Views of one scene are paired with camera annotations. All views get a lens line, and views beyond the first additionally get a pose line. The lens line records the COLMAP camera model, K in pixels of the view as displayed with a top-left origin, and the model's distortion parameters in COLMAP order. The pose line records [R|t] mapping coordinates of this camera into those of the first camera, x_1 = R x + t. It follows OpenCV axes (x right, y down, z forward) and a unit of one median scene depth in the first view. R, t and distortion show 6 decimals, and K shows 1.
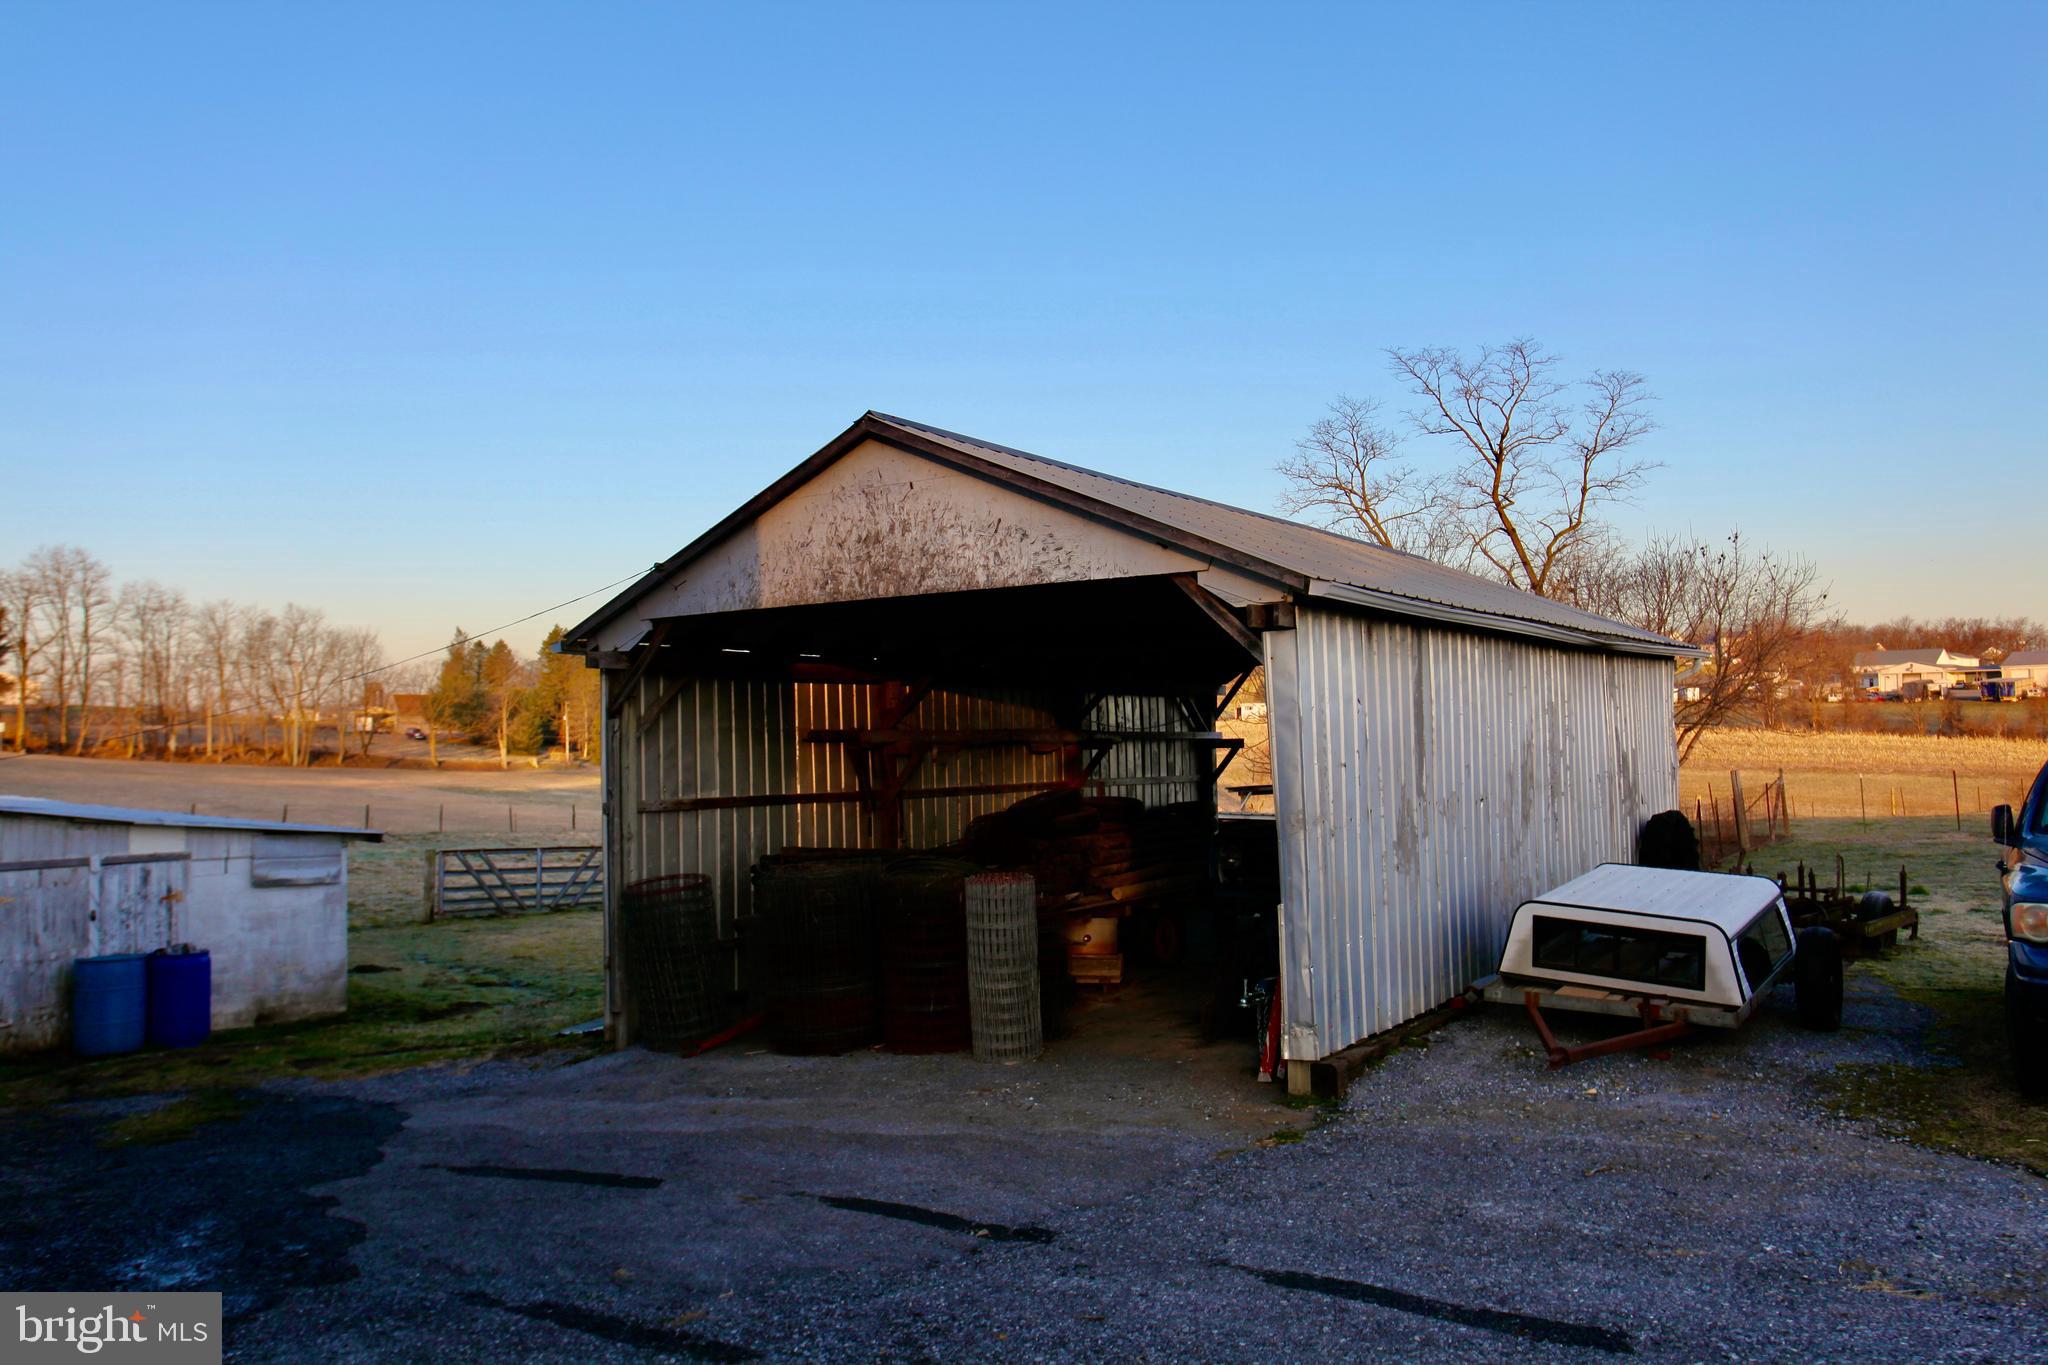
lens RADIAL K [[1543.9, 0, 1024.2], [0, 1543.9, 681.0], [0, 0, 1]] dist [0.006561, 0.000523]
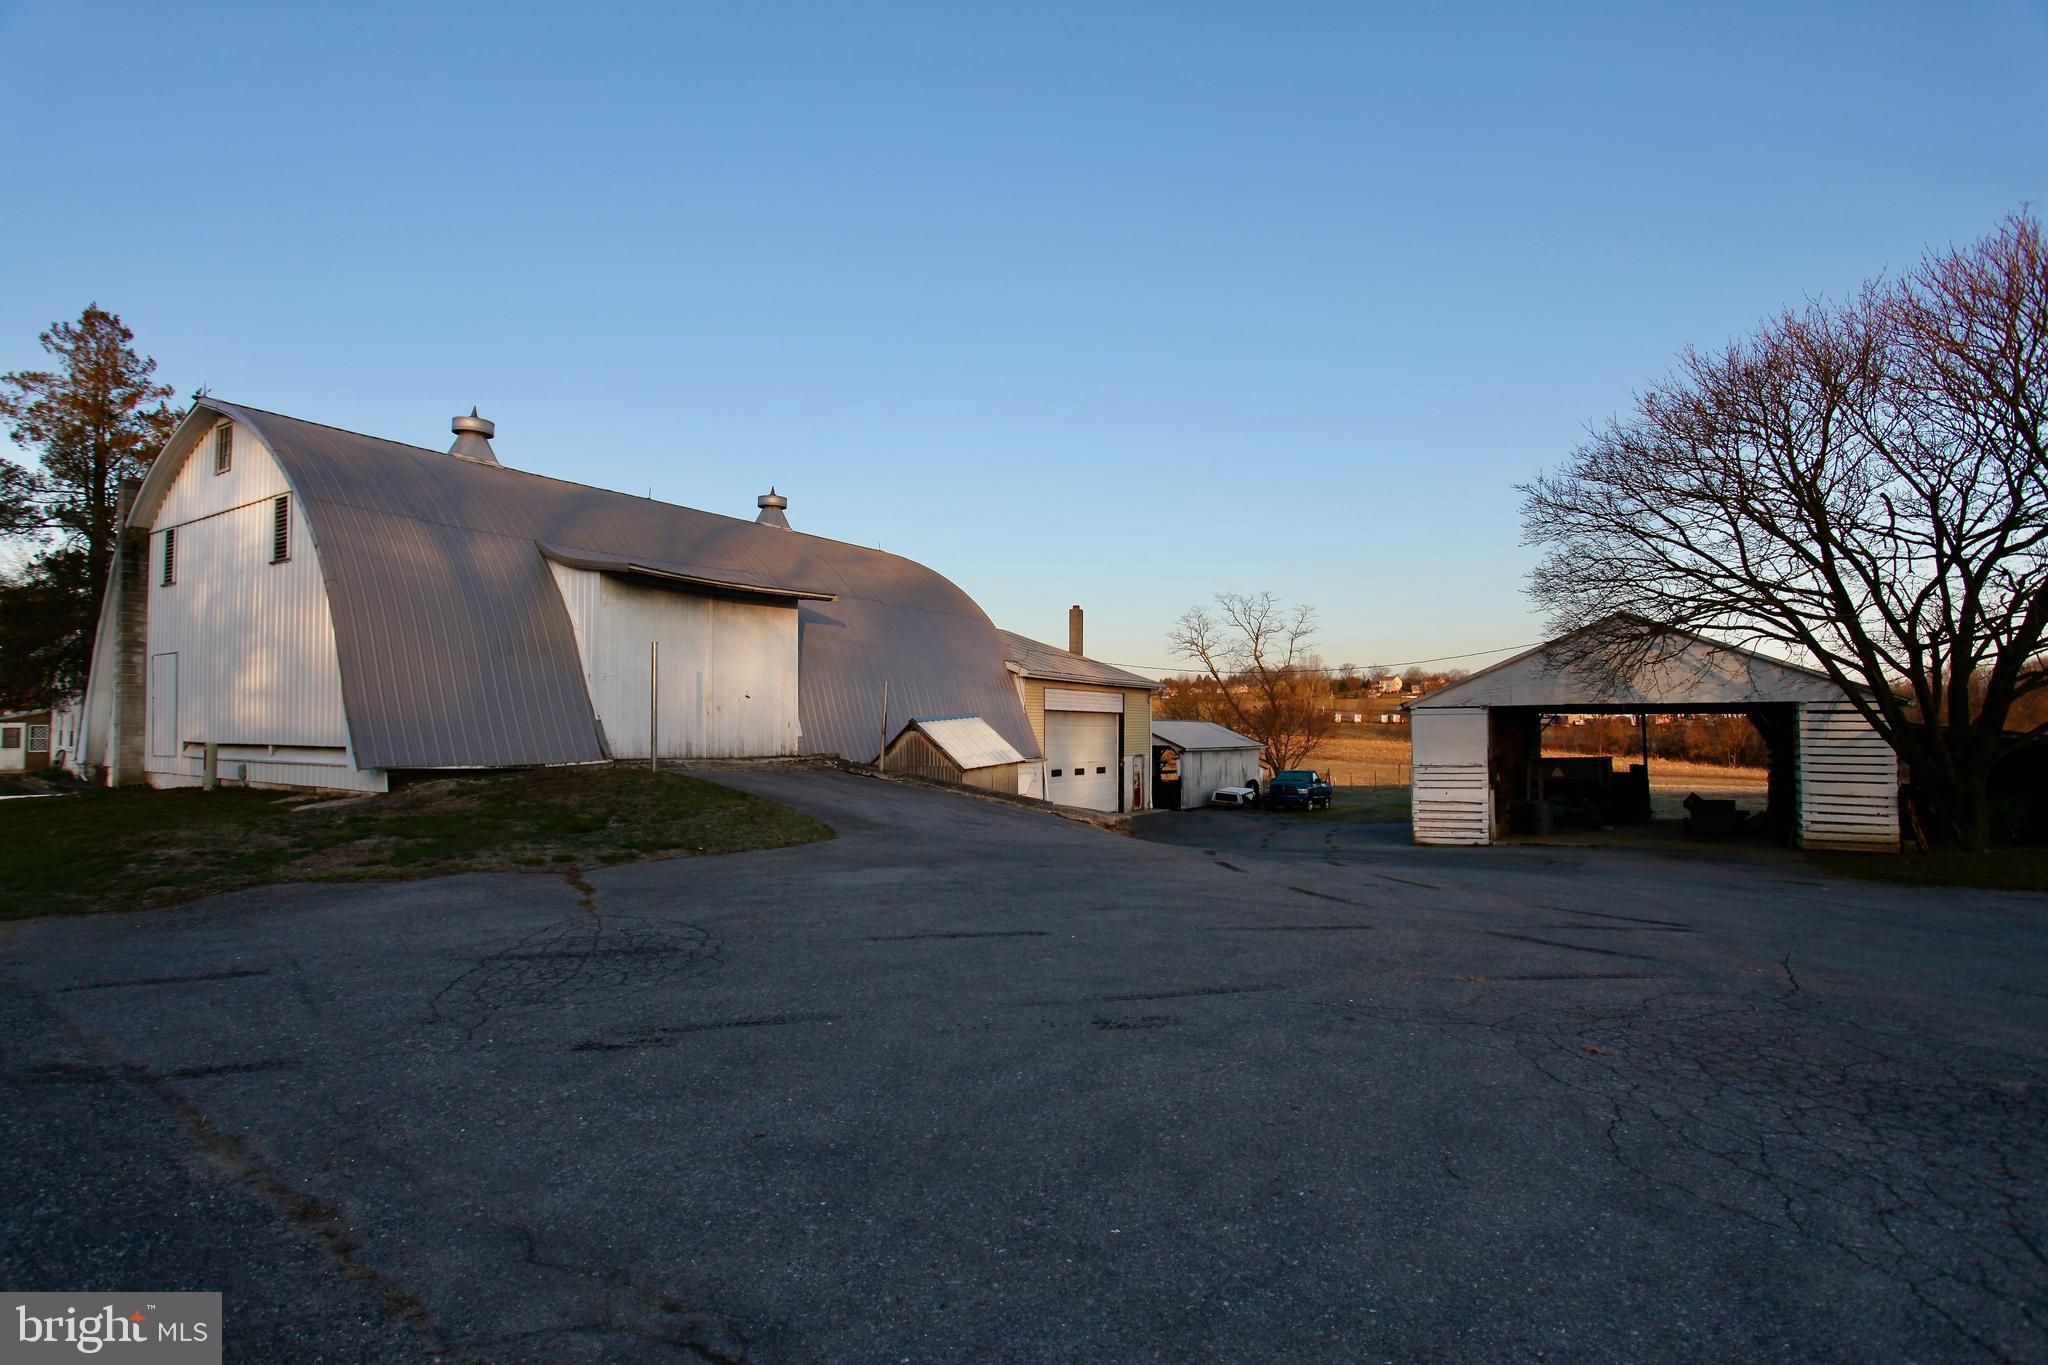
lens RADIAL K [[1035.3, 0, 1025.4], [0, 1035.3, 685.3], [0, 0, 1]] dist [-0.002127, -0.000301]
pose [[0.998618, 0.029885, 0.043224, -0.130073], [-0.029697, 0.999546, -0.004998, -0.049782], [-0.043354, 0.003707, 0.999053, -0.630722]]
